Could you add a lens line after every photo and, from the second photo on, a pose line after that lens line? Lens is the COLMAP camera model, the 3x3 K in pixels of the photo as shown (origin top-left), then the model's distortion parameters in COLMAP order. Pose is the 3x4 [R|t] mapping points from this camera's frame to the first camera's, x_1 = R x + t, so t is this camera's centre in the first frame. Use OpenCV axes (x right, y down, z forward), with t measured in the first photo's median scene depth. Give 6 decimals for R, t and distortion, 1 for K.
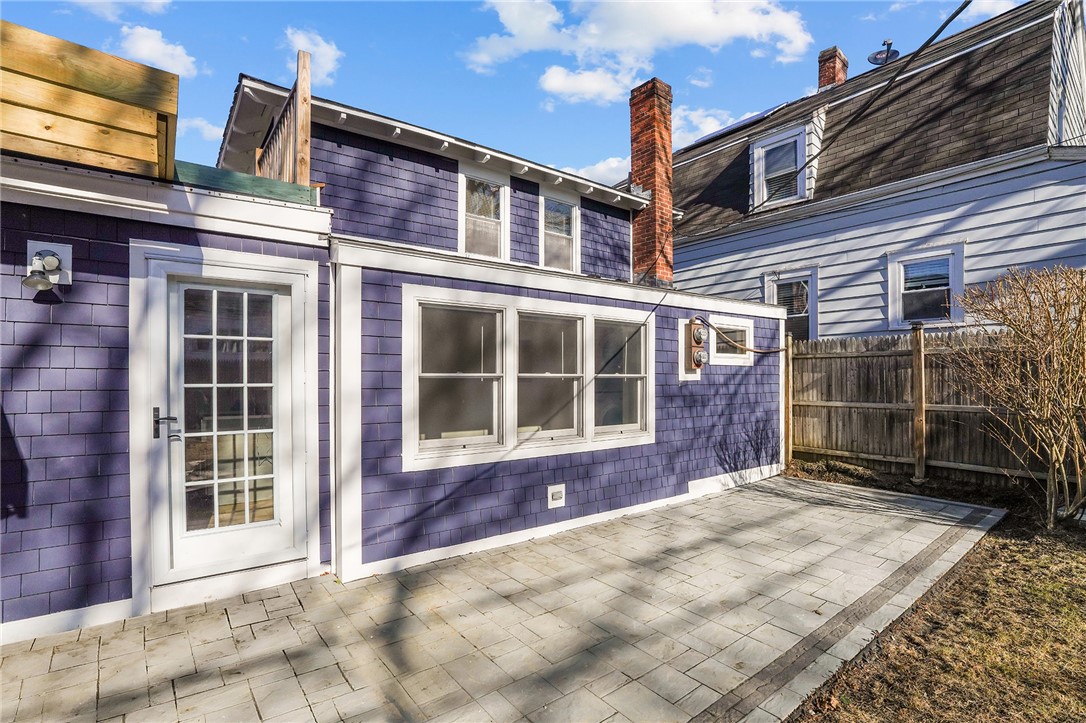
lens RADIAL K [[509.5, 0, 536.9], [0, 509.5, 372.6], [0, 0, 1]] dist [-0.028174, 0.000592]
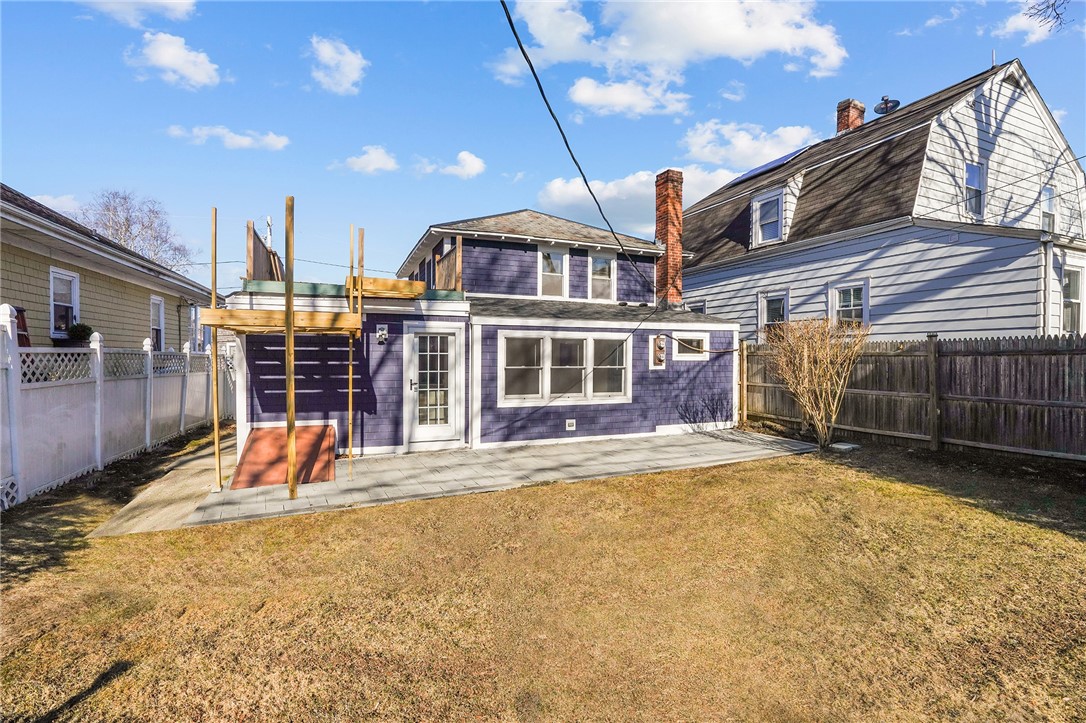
lens RADIAL K [[501.7, 0, 541.9], [0, 501.7, 355.9], [0, 0, 1]] dist [-0.001244, -0.000319]
pose [[0.967929, 0.004139, -0.251190, 0.327001], [-0.001449, 0.999940, 0.010893, -0.048948], [0.251220, -0.010180, 0.967876, -0.765093]]
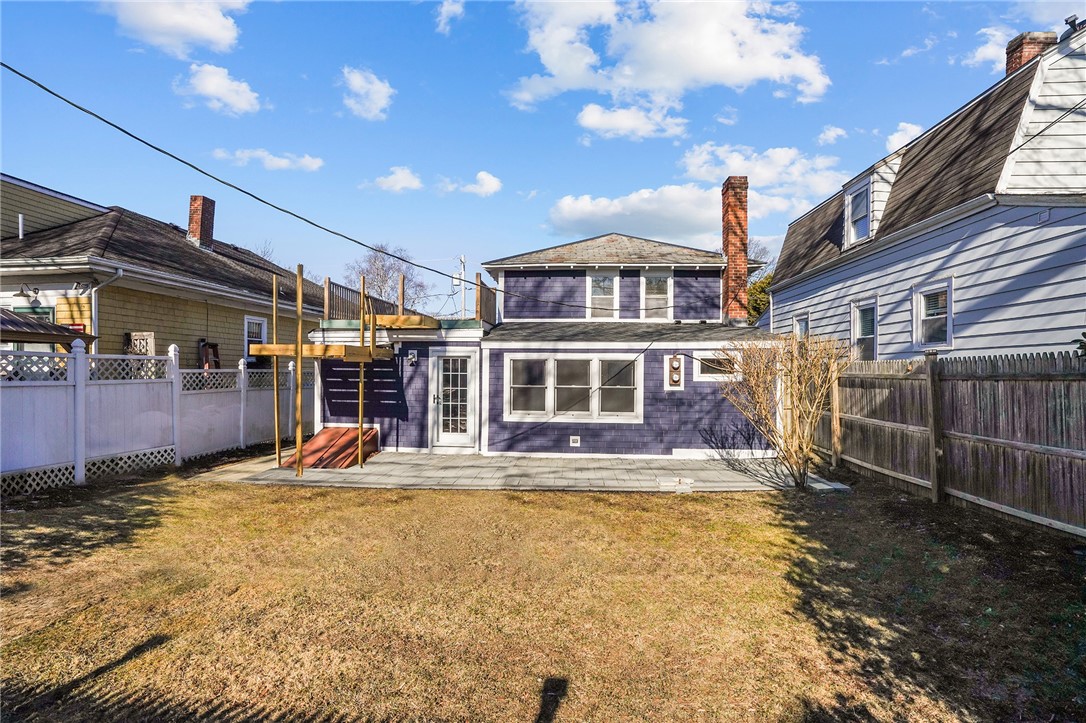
lens RADIAL K [[490.5, 0, 545.3], [0, 490.5, 364.9], [0, 0, 1]] dist [-0.003600, -0.000038]
pose [[0.754448, -0.002130, -0.656357, 0.999329], [-0.000090, 0.999994, -0.003348, -0.062065], [0.656360, 0.002585, 0.754443, -0.518003]]
